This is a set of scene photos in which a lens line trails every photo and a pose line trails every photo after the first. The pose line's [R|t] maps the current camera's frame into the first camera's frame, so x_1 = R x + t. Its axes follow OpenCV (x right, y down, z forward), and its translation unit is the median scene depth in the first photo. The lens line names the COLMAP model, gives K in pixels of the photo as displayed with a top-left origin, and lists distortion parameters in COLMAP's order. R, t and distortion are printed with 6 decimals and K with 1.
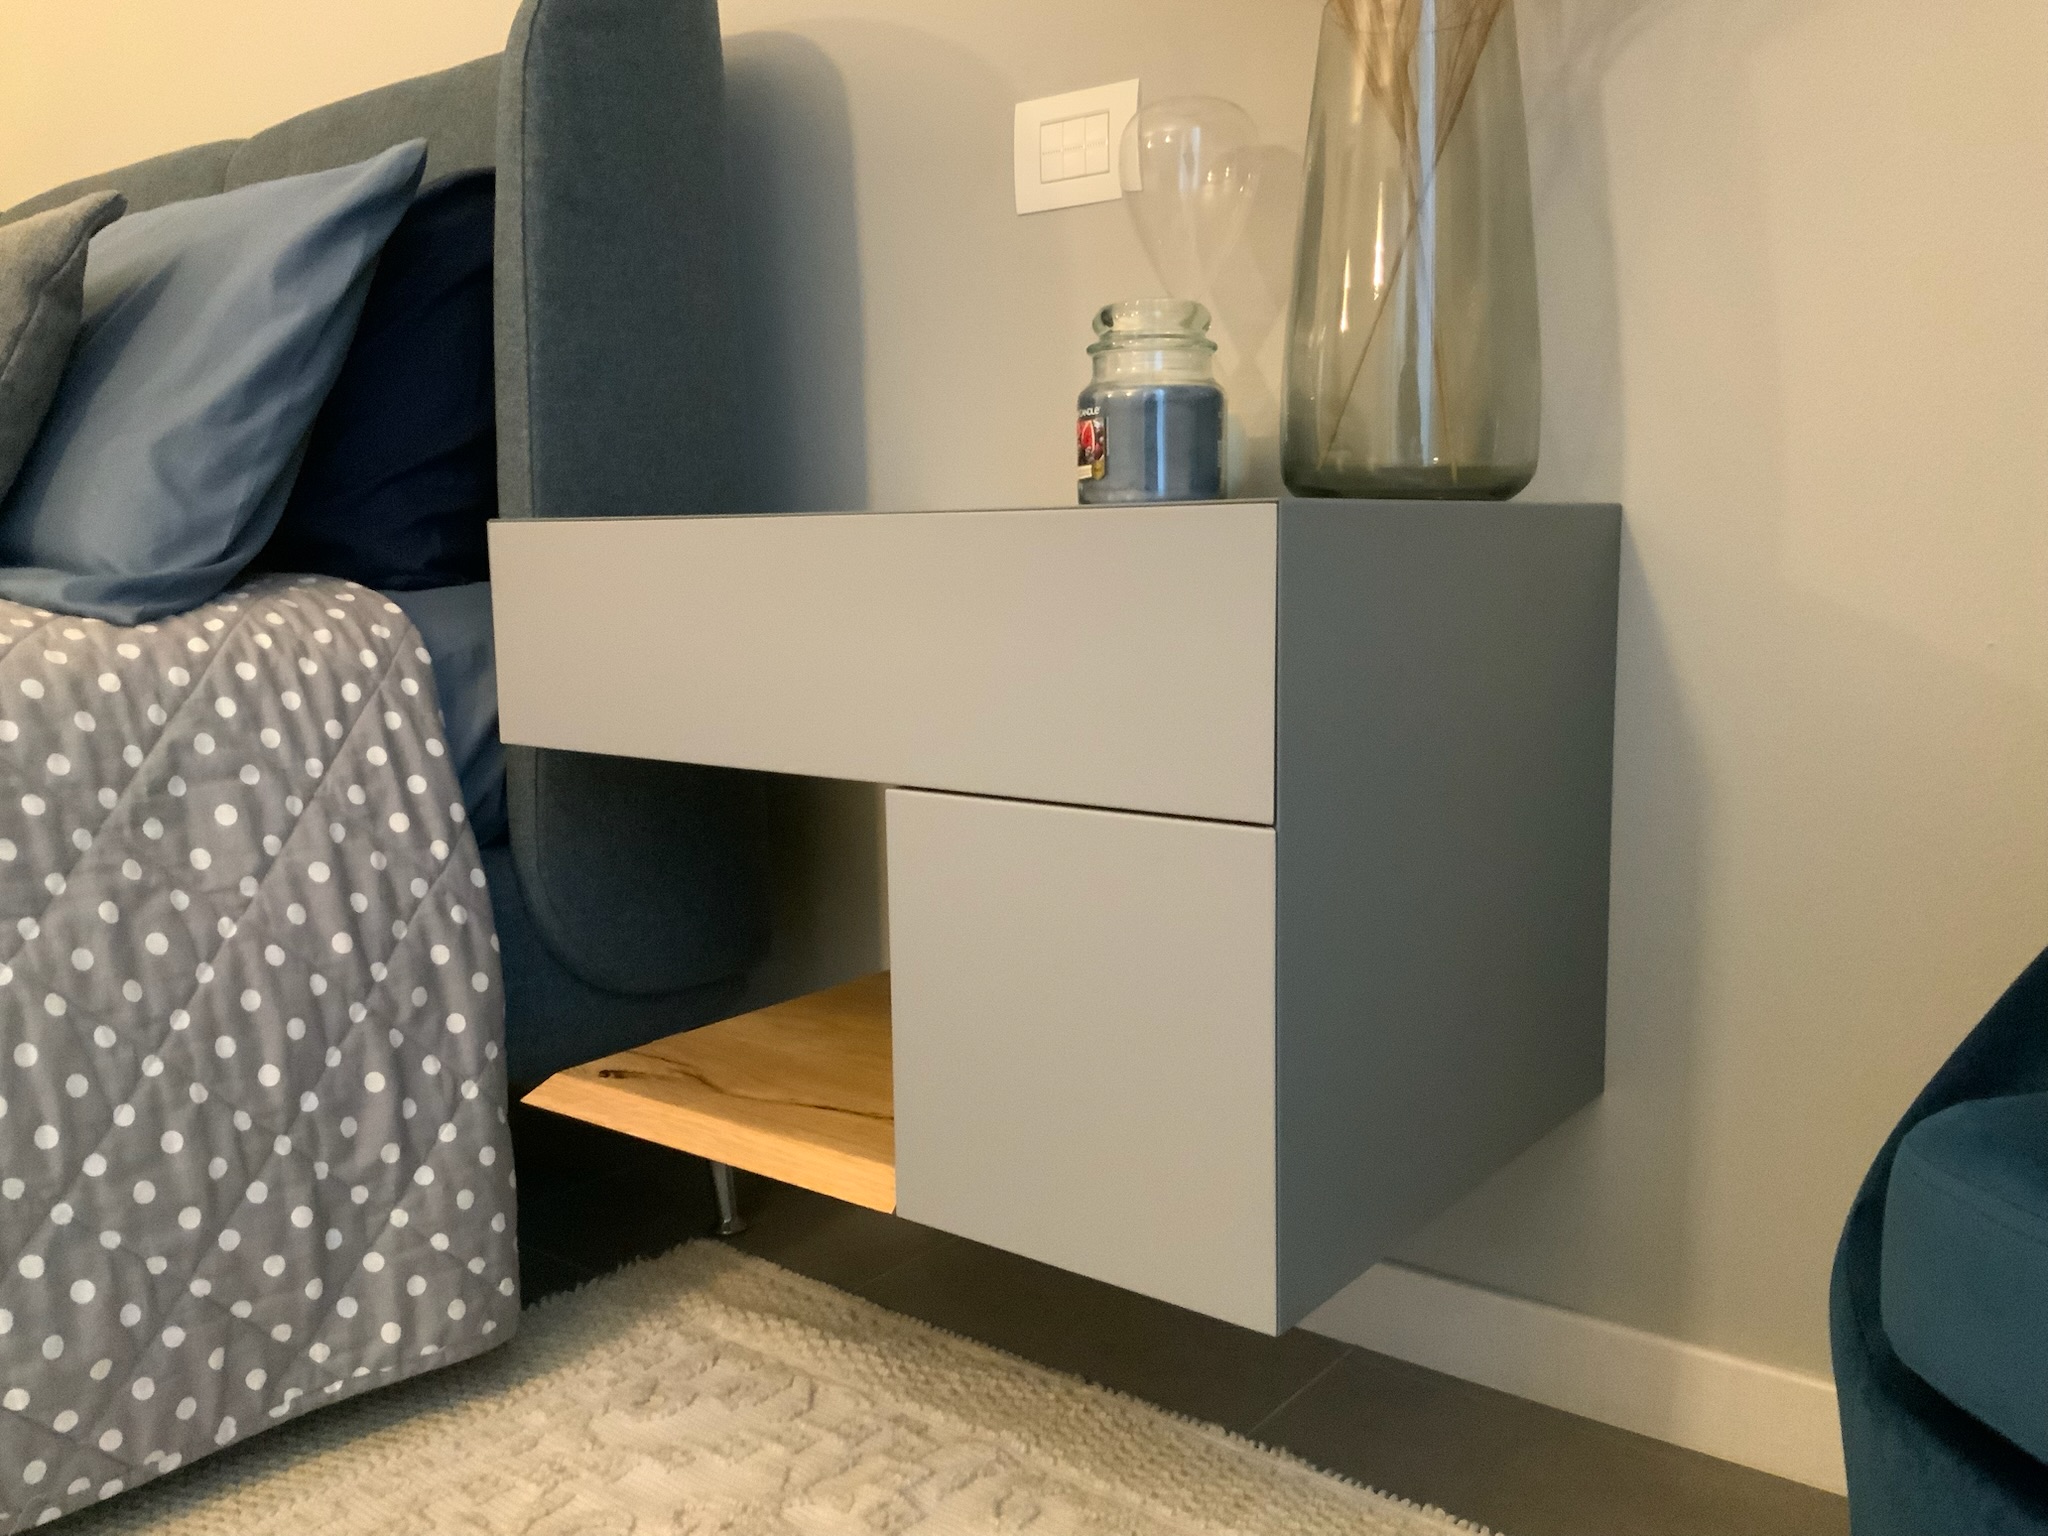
lens RADIAL K [[1706.0, 0, 1024.0], [0, 1706.0, 768.0], [0, 0, 1]] dist [0.117879, -0.174071]
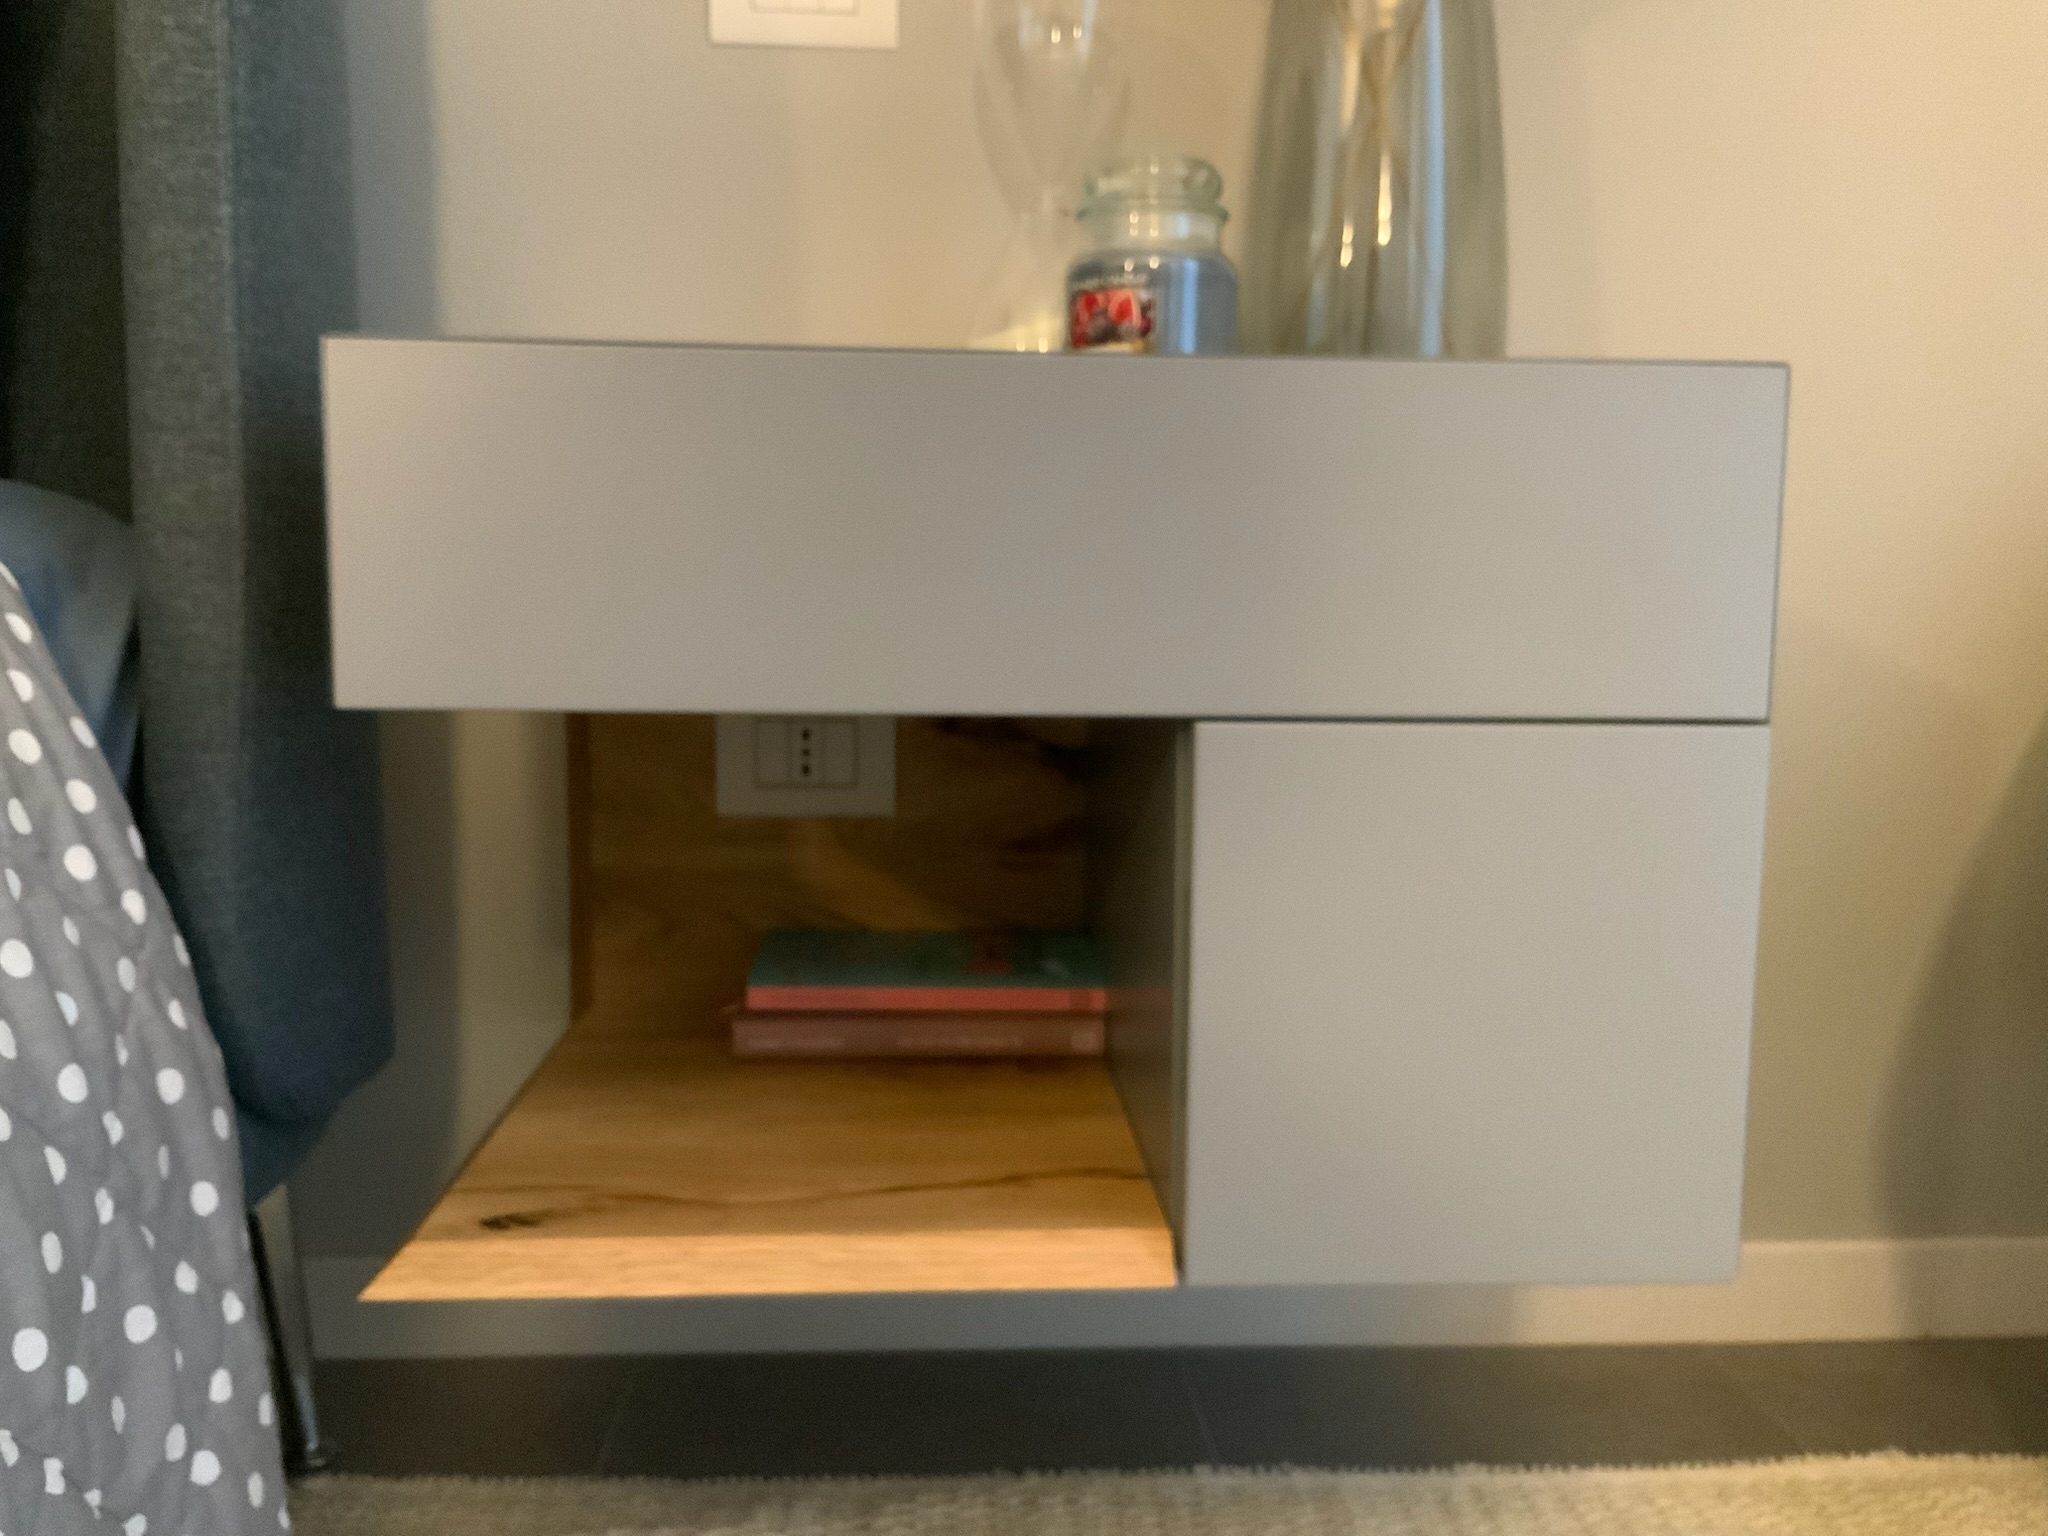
lens RADIAL K [[1706.0, 0, 1024.0], [0, 1706.0, 768.0], [0, 0, 1]] dist [0.117879, -0.174071]
pose [[0.755733, -0.050570, 0.652924, -0.505296], [0.066554, 0.997783, 0.000247, 0.021335], [-0.651489, 0.043269, 0.757423, 0.374704]]
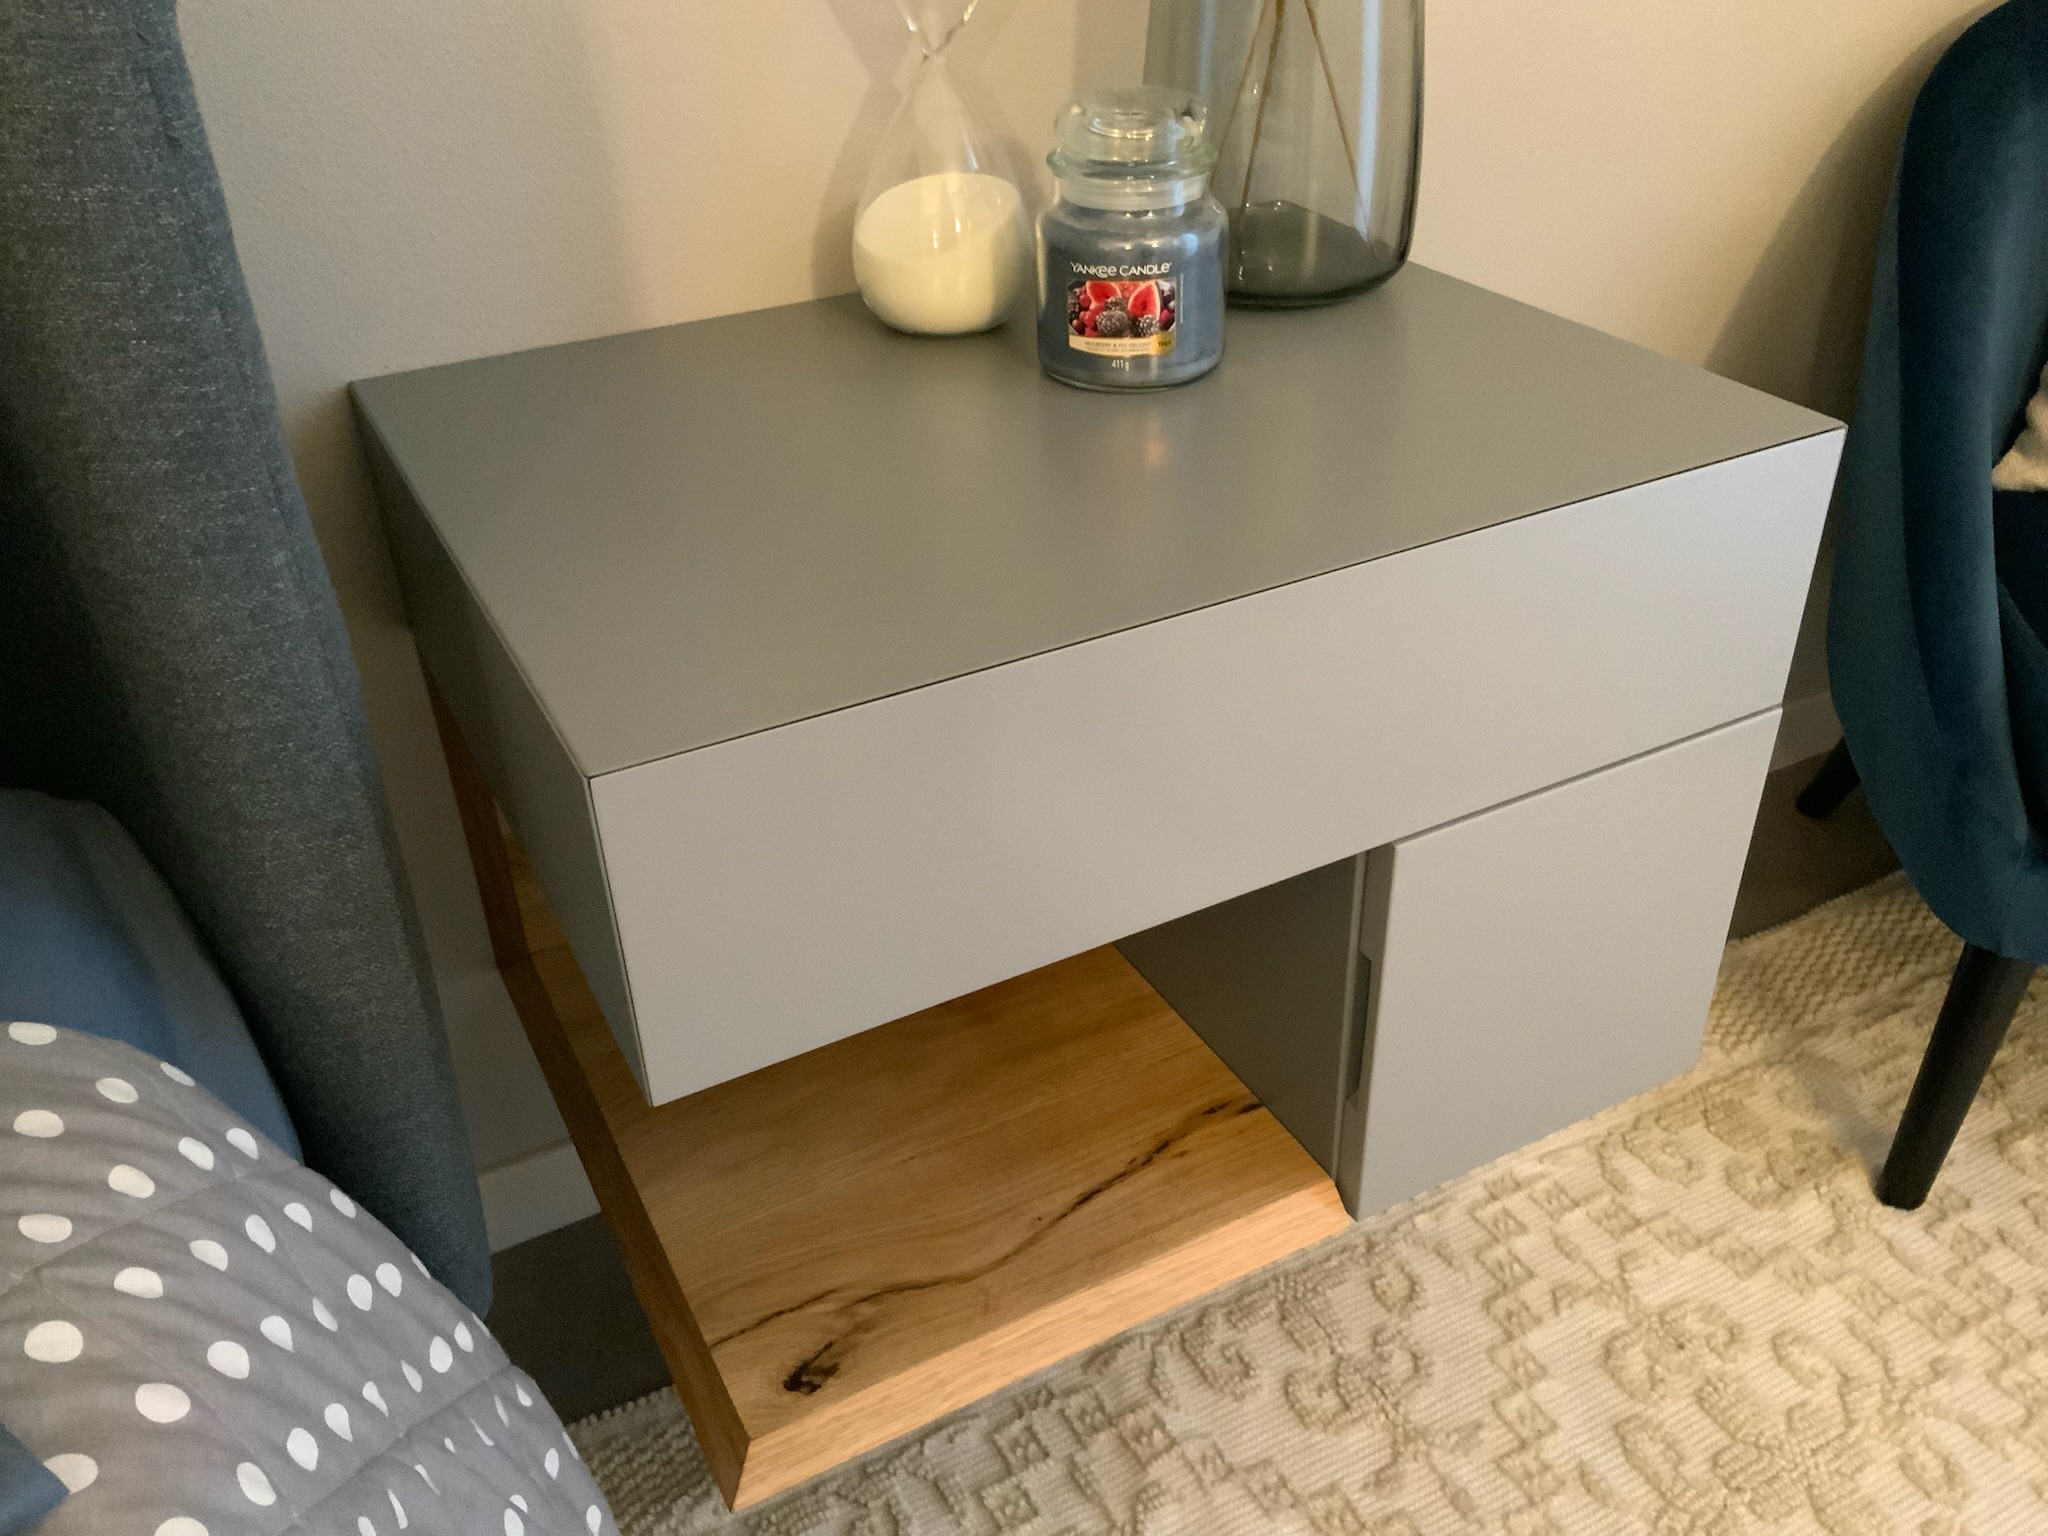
lens RADIAL K [[1706.0, 0, 1024.0], [0, 1706.0, 768.0], [0, 0, 1]] dist [0.117879, -0.174071]
pose [[0.406435, -0.490524, 0.770842, -0.616971], [0.143523, 0.867469, 0.476338, -0.352642], [-0.902337, -0.082967, 0.422971, 0.644995]]
